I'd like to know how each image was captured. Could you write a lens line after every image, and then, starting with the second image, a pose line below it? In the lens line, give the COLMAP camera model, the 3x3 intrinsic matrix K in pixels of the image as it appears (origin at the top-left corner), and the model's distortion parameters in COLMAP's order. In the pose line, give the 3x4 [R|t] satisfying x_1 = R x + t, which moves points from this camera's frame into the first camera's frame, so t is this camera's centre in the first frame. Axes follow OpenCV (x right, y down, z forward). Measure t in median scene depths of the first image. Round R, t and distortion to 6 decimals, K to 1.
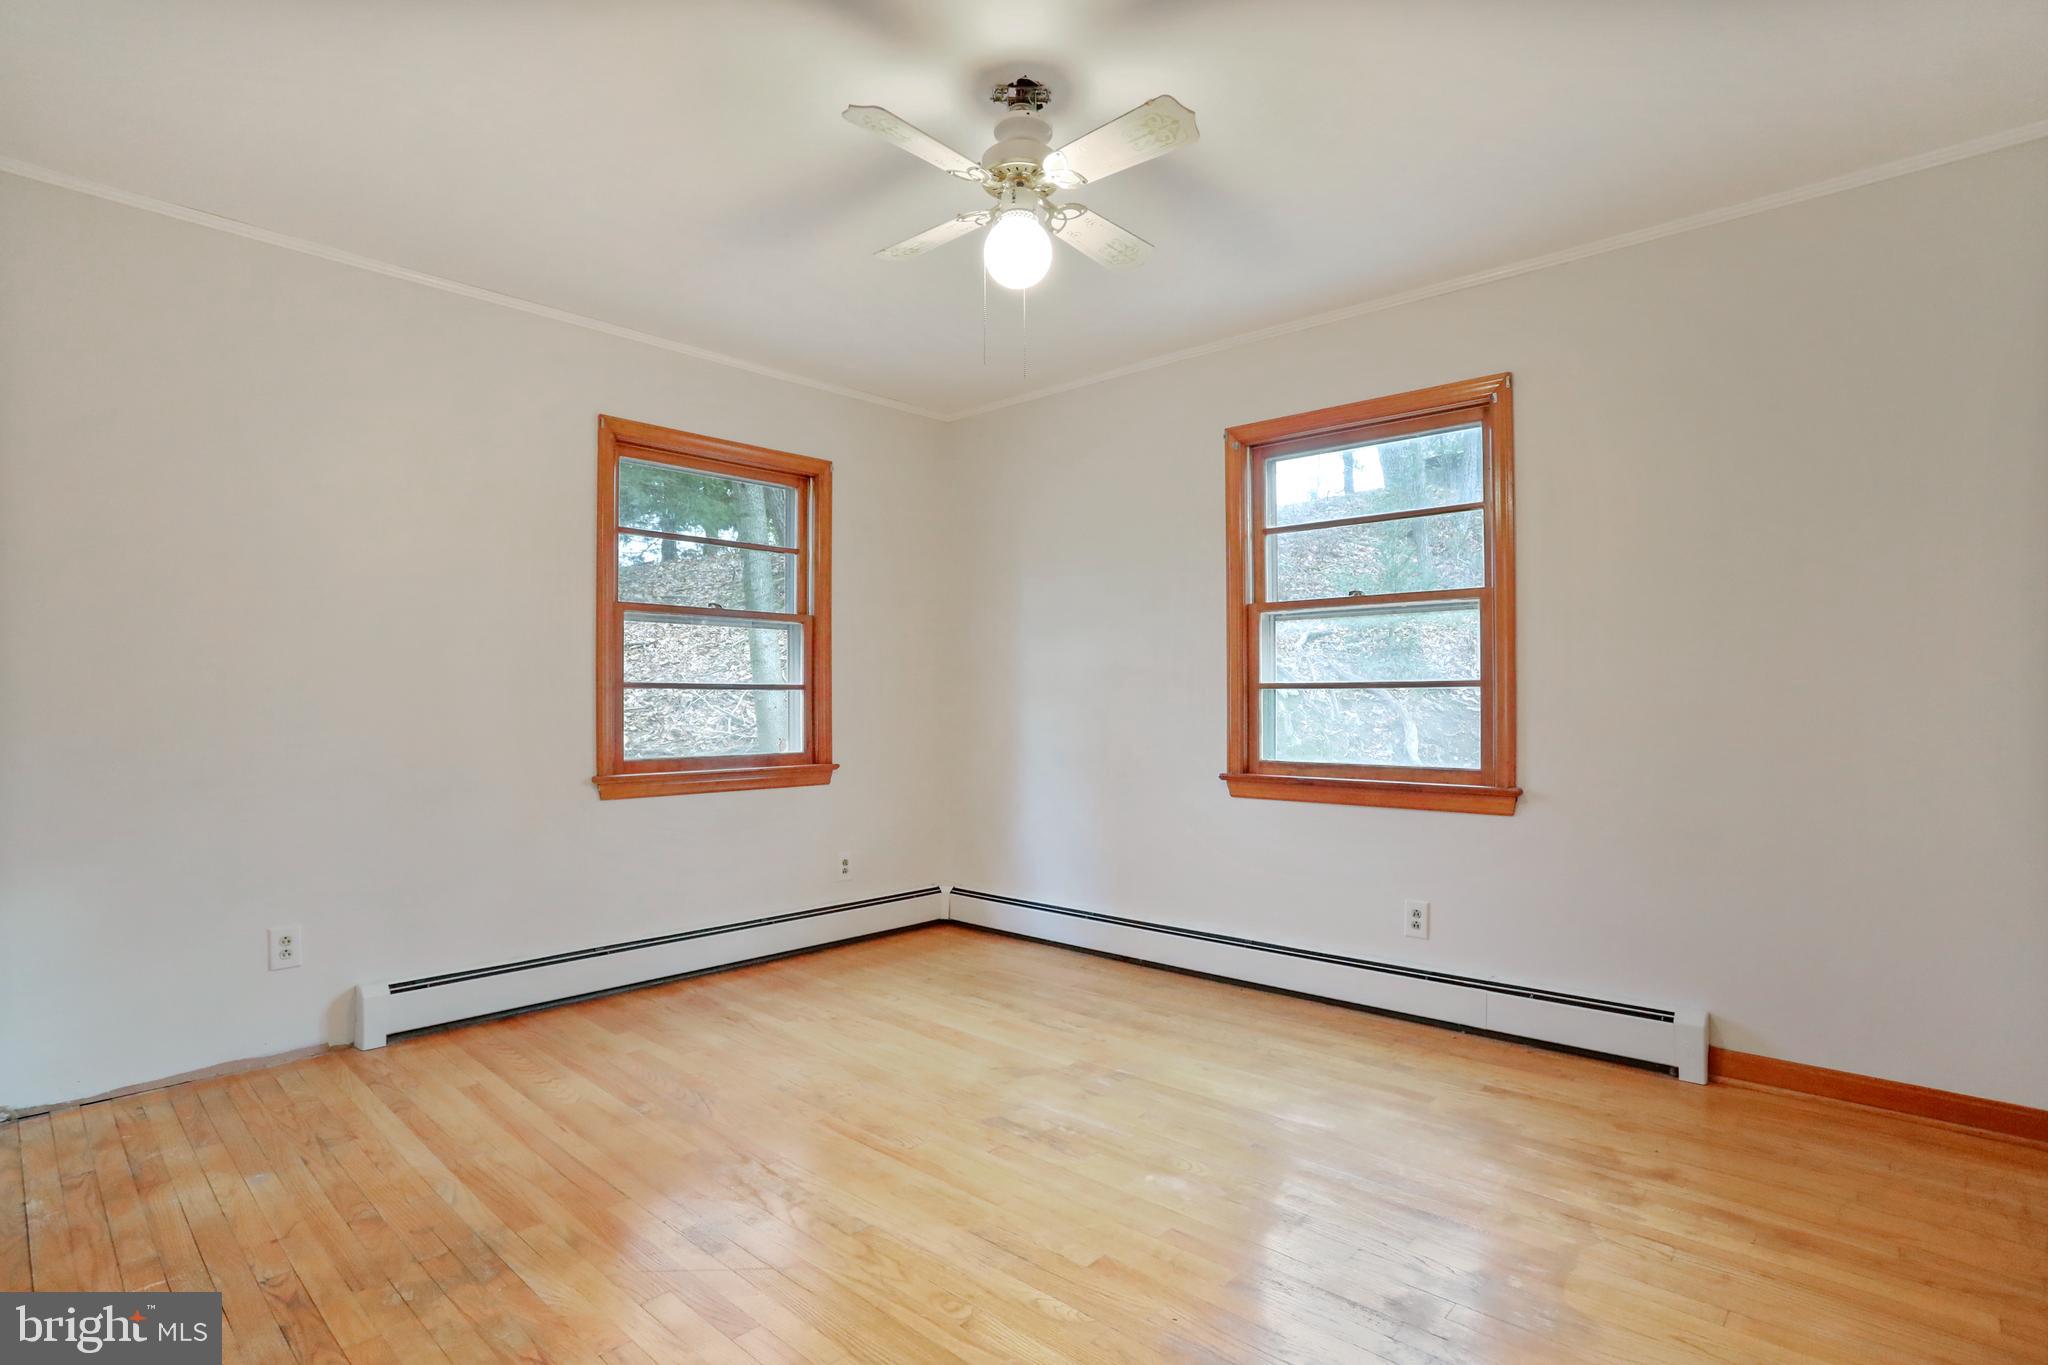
lens RADIAL K [[1020.0, 0, 1023.3], [0, 1020.0, 691.5], [0, 0, 1]] dist [-0.079628, 0.036155]
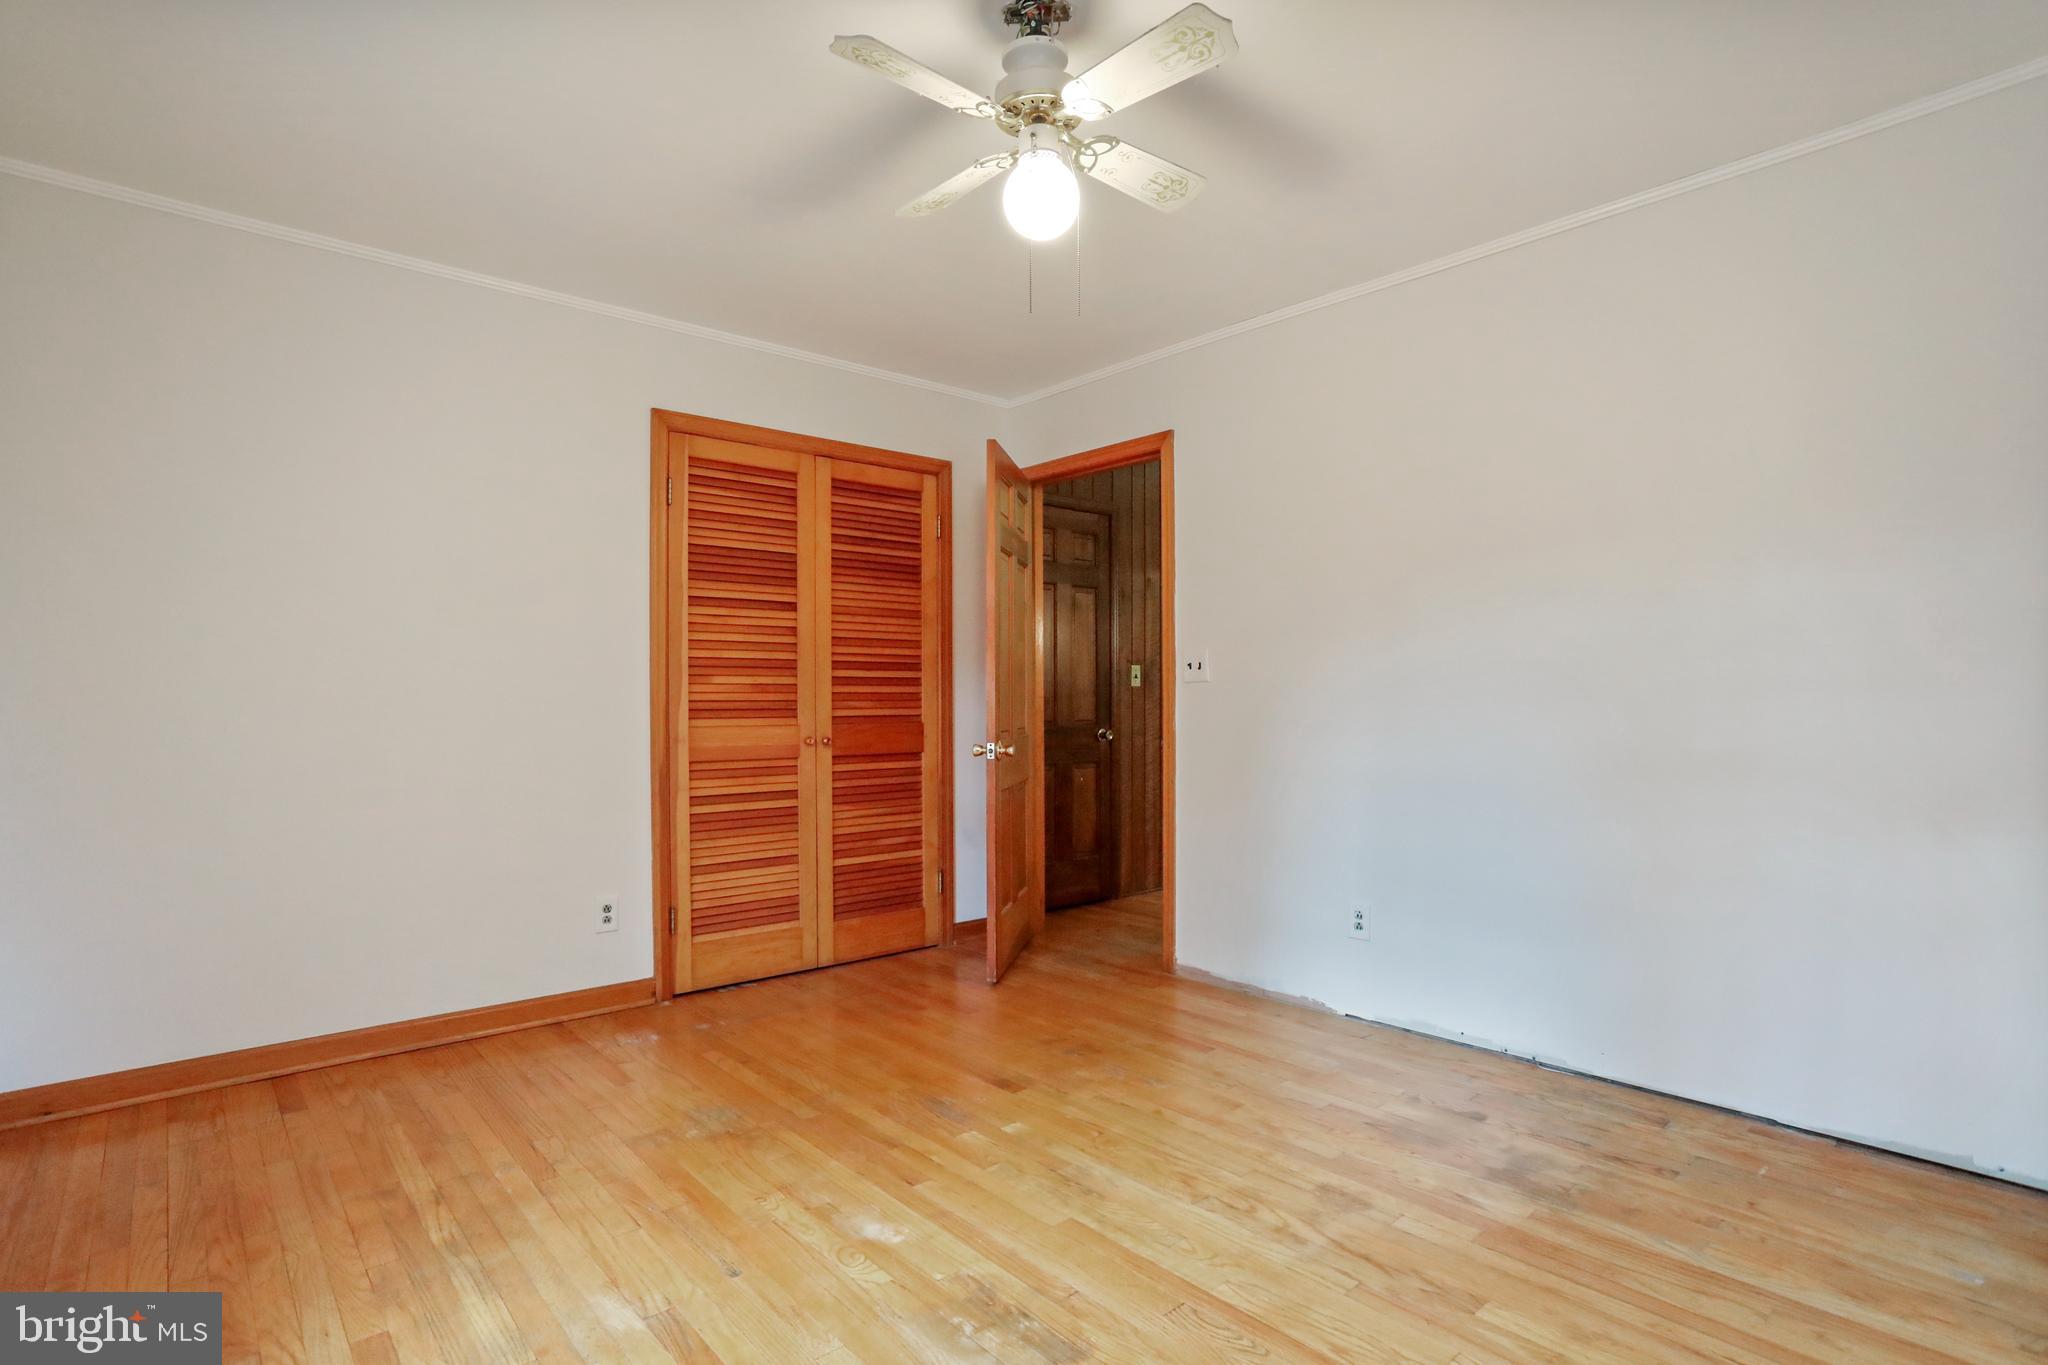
lens RADIAL K [[1020.0, 0, 1023.3], [0, 1020.0, 691.5], [0, 0, 1]] dist [-0.079628, 0.036155]
pose [[-0.994651, 0.006360, 0.103101, -0.079871], [0.005389, 0.999939, -0.009693, 0.008592], [-0.103156, -0.009085, -0.994624, 1.883669]]
